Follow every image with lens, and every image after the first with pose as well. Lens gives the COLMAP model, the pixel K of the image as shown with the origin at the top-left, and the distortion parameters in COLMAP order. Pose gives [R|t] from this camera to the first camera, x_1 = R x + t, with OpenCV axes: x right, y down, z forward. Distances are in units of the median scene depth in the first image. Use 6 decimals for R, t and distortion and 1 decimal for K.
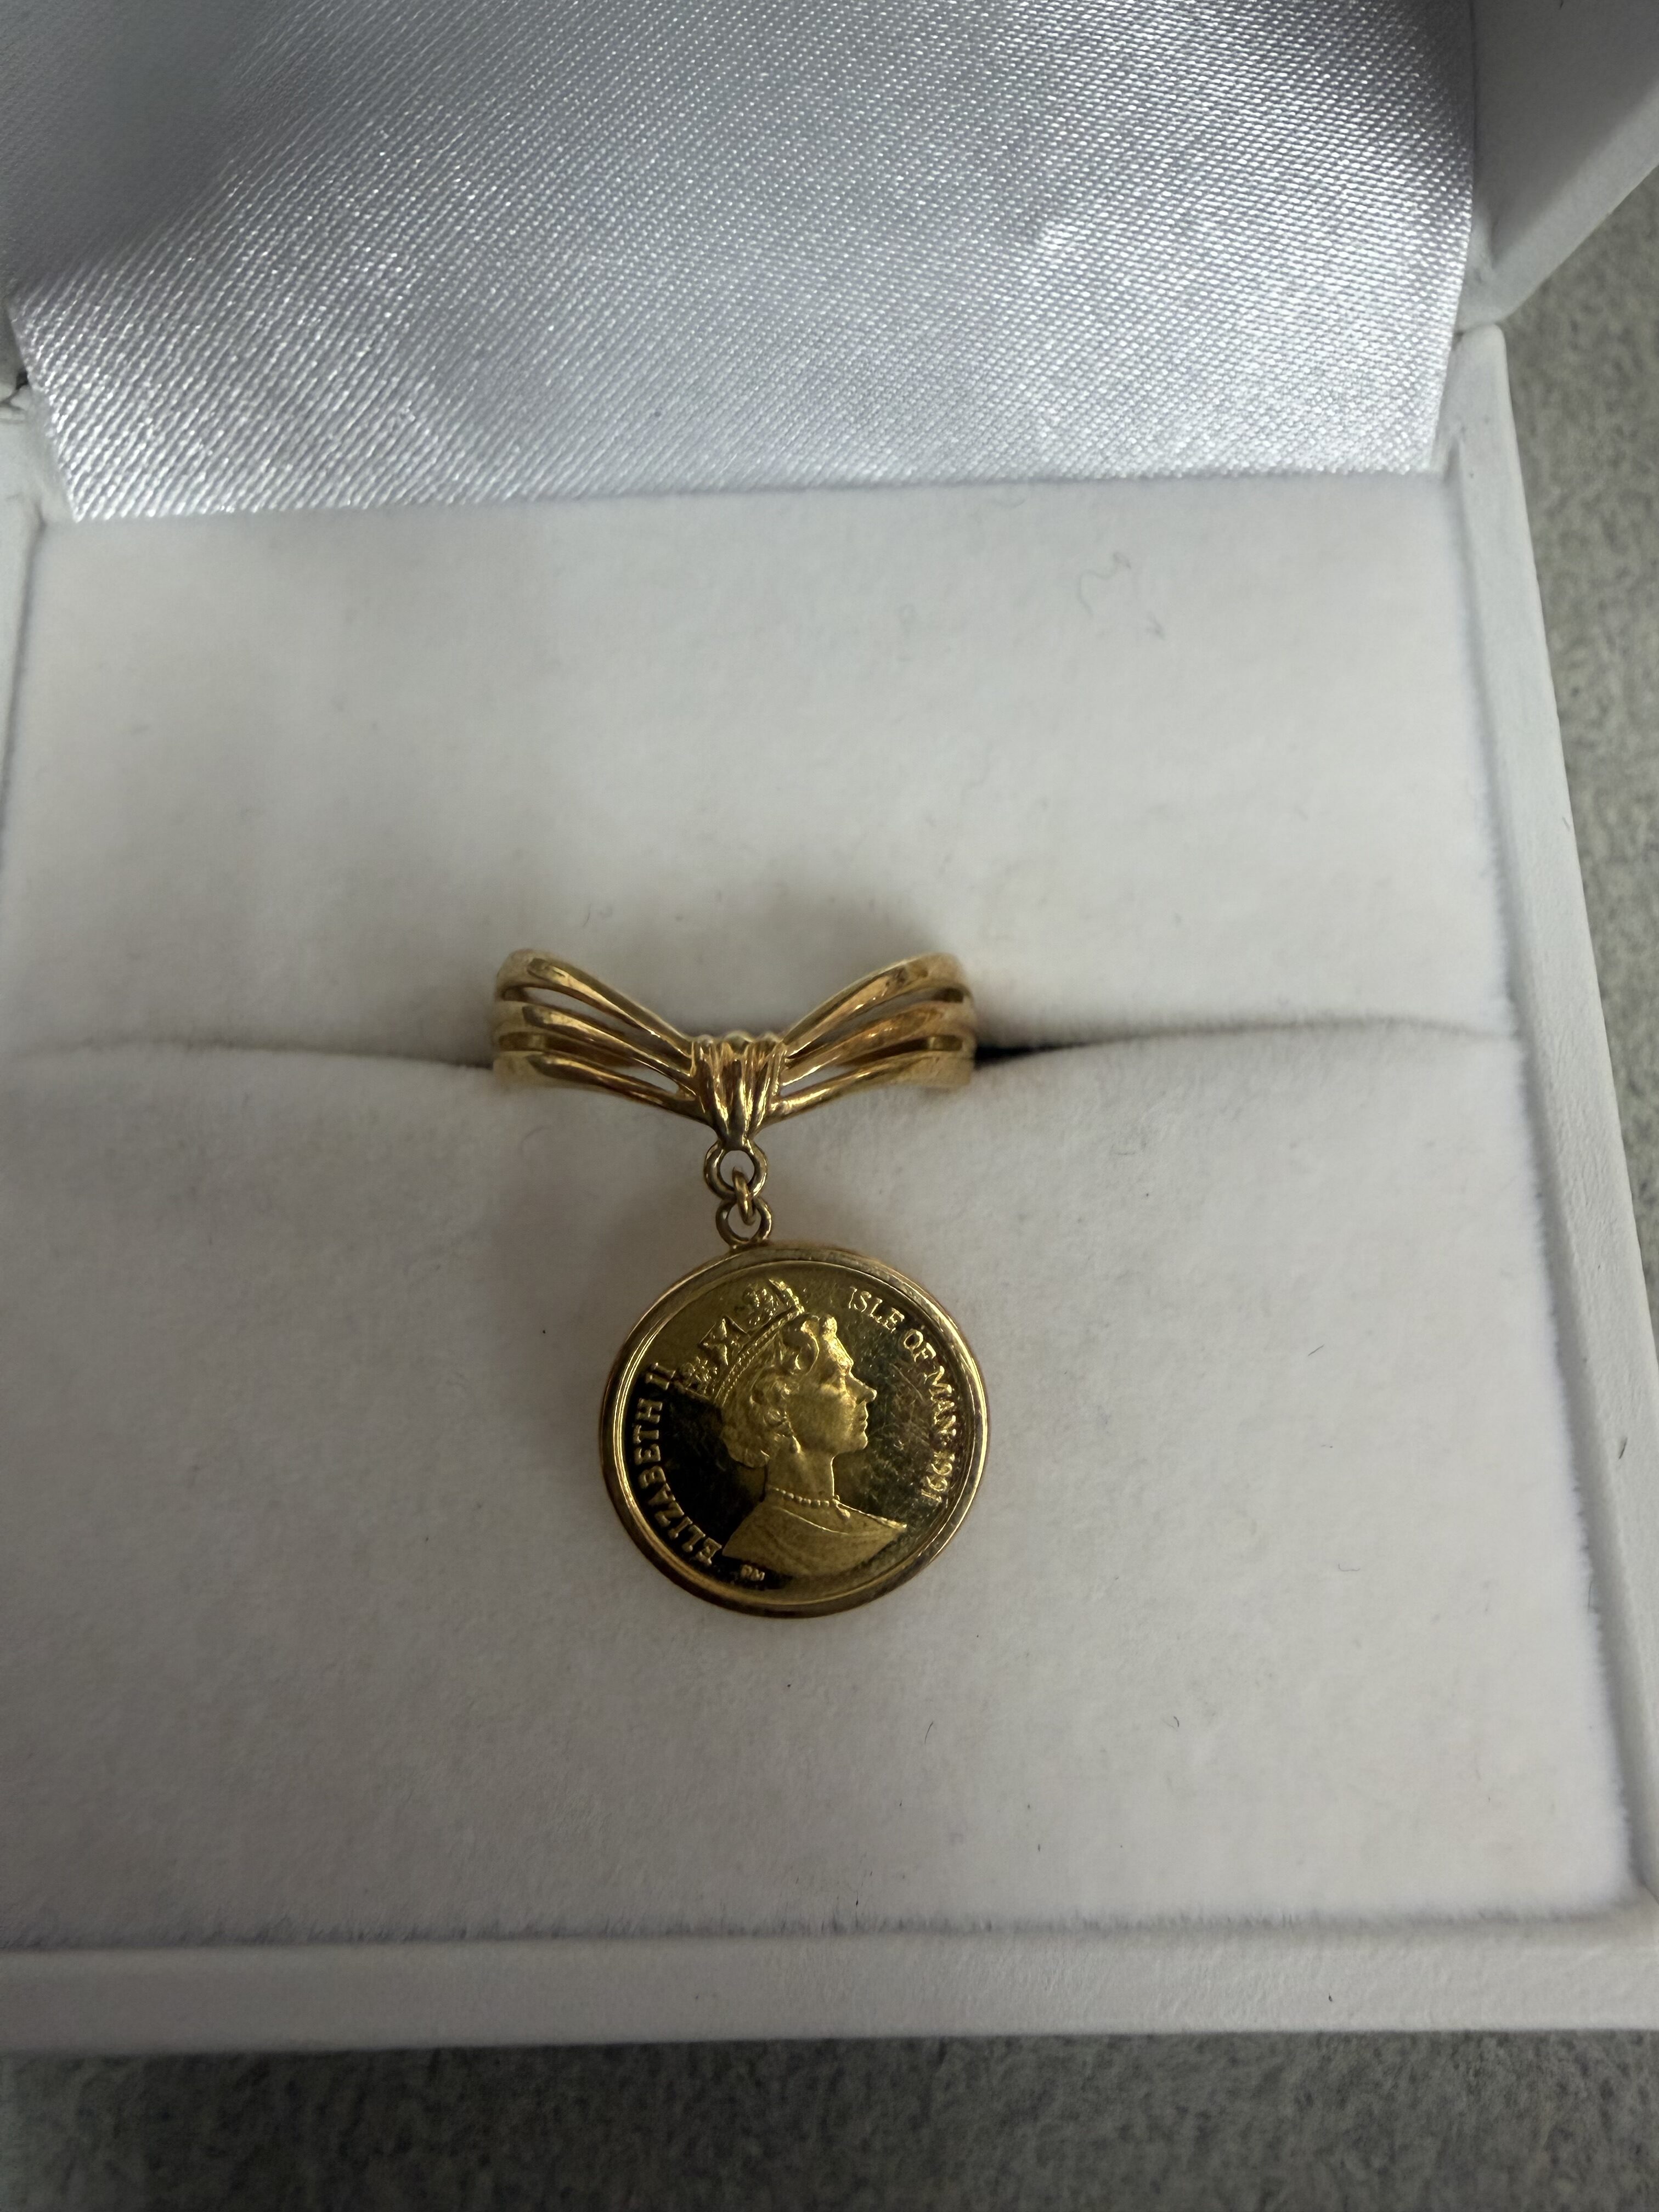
lens RADIAL K [[1554.0, 0, 819.2], [0, 1554.0, 950.2], [0, 0, 1]] dist [-0.016167, 0.012457]
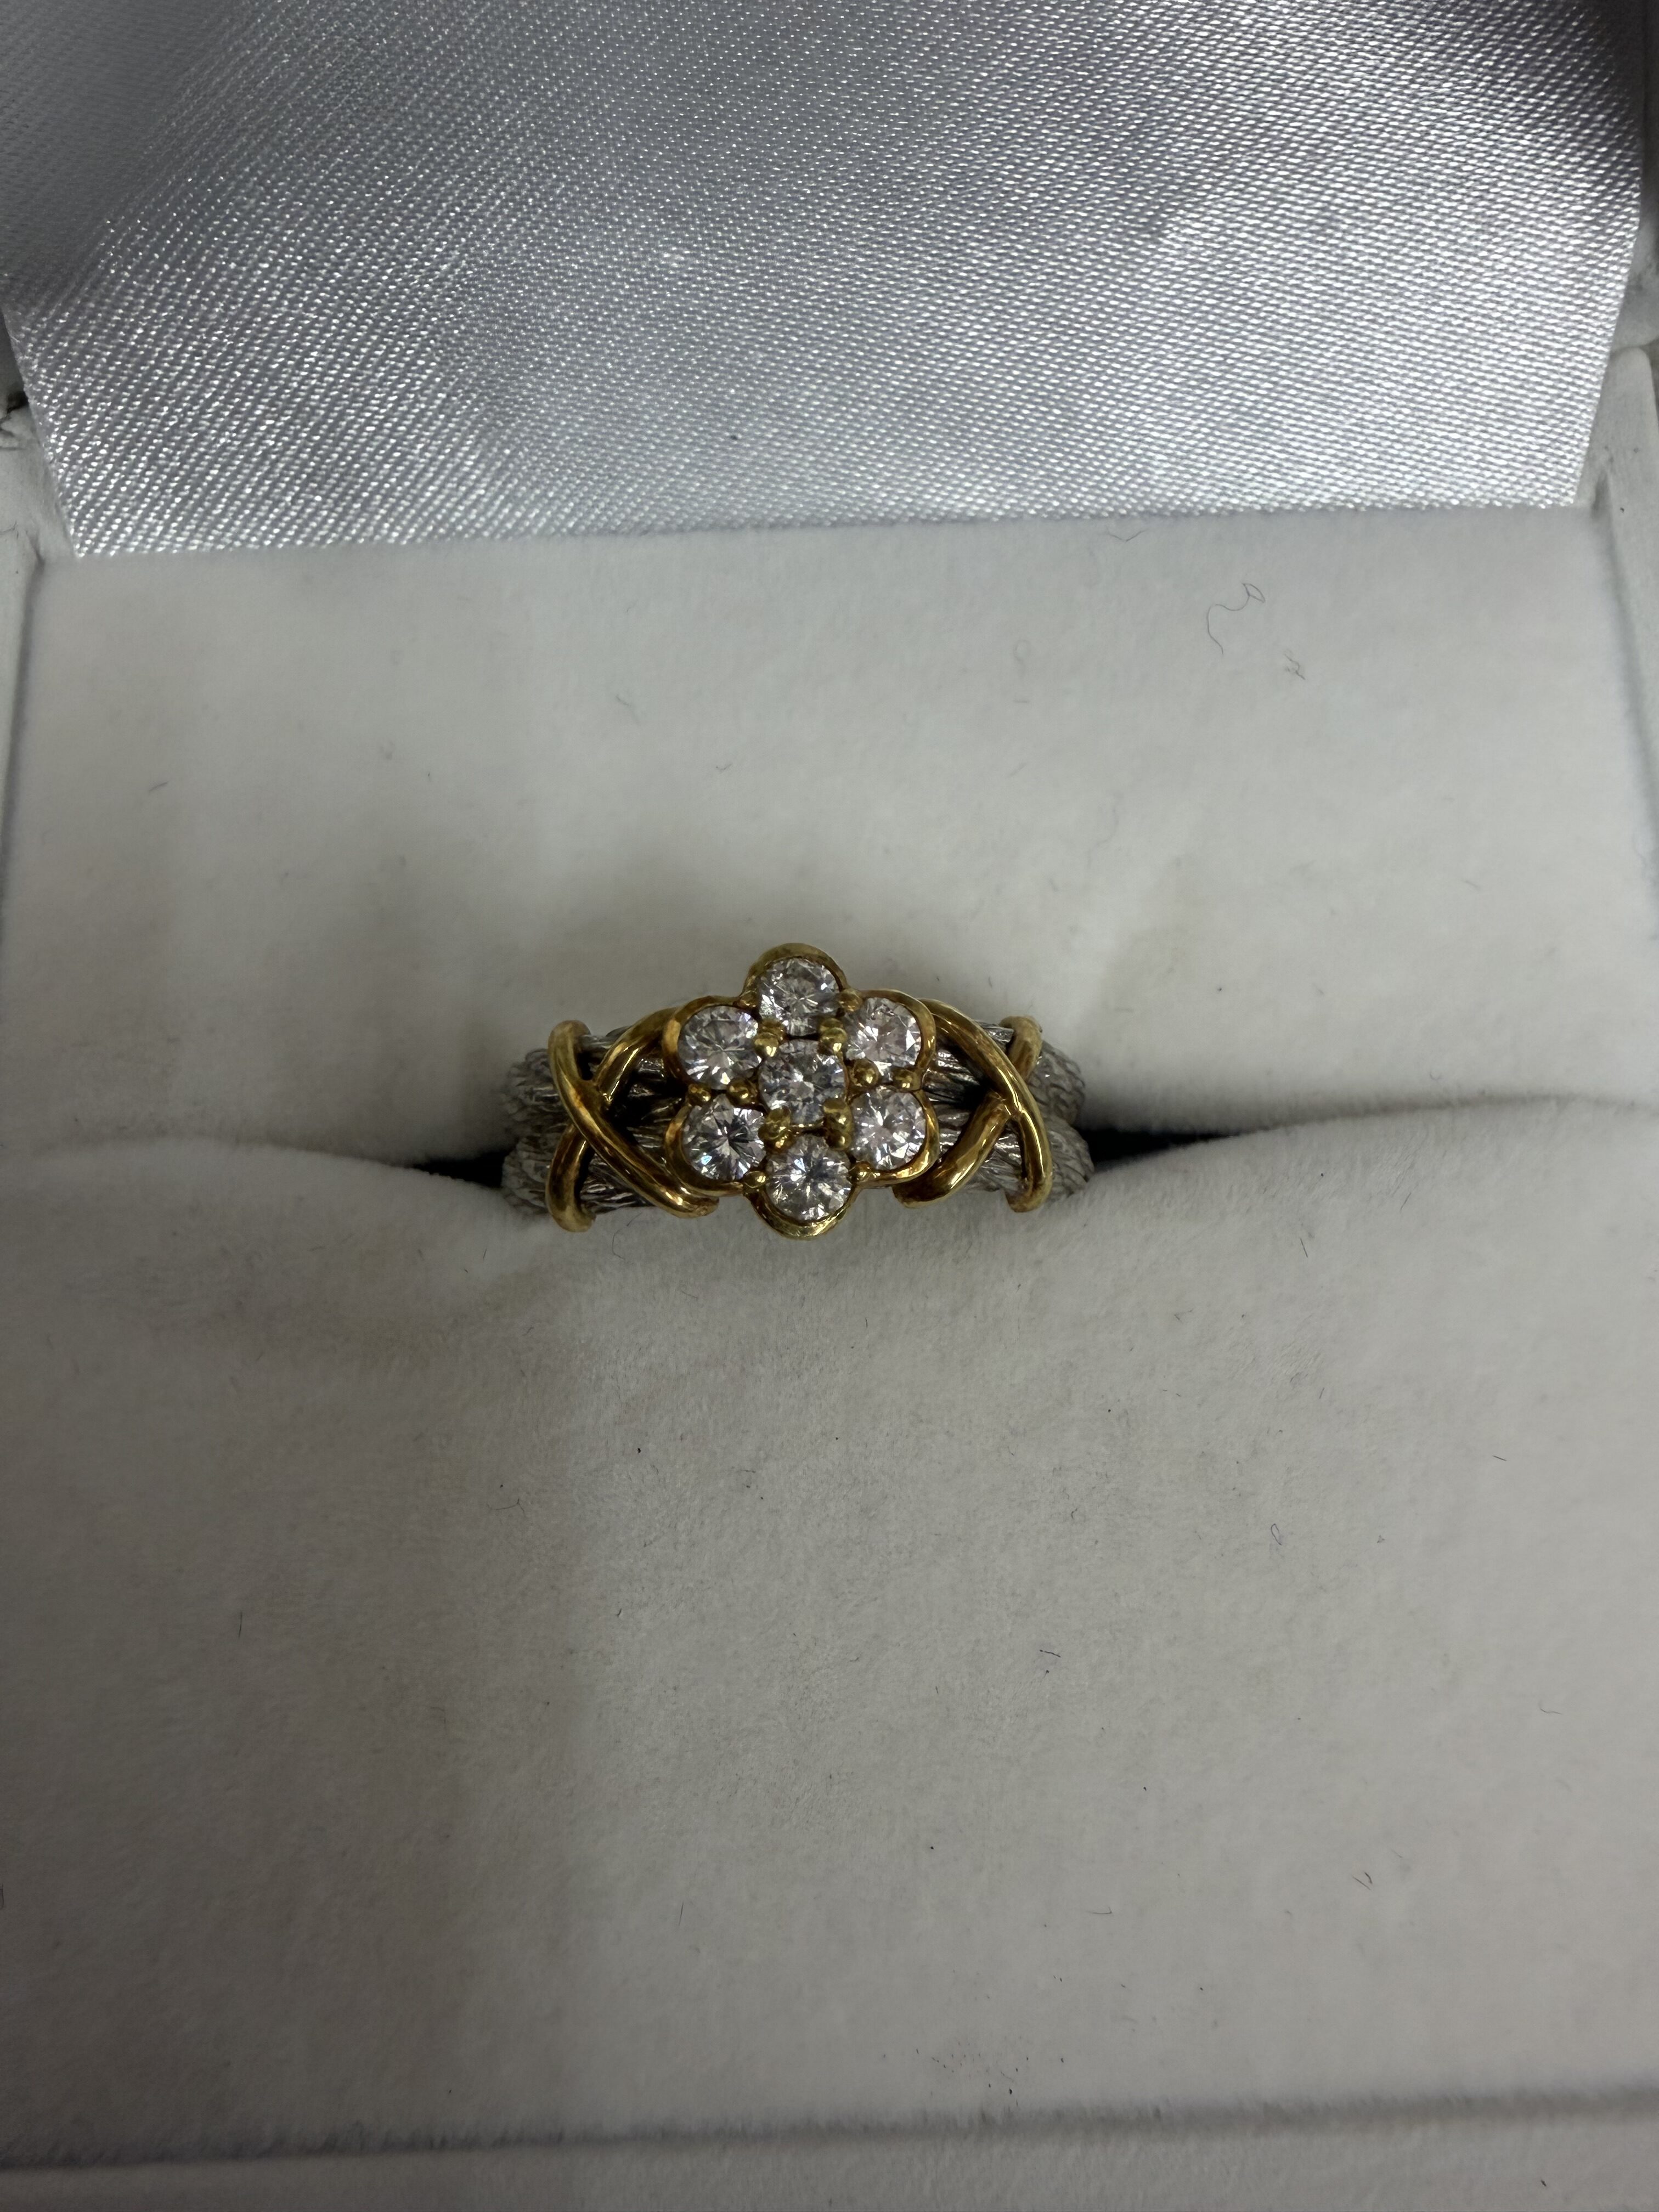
lens RADIAL K [[1550.7, 0, 826.2], [0, 1550.7, 1092.8], [0, 0, 1]] dist [-0.005377, 0.006901]
pose [[0.999494, -0.009020, 0.030495, -0.082256], [0.008903, 0.999952, 0.003970, 0.032742], [-0.030529, -0.003697, 0.999527, 0.097791]]
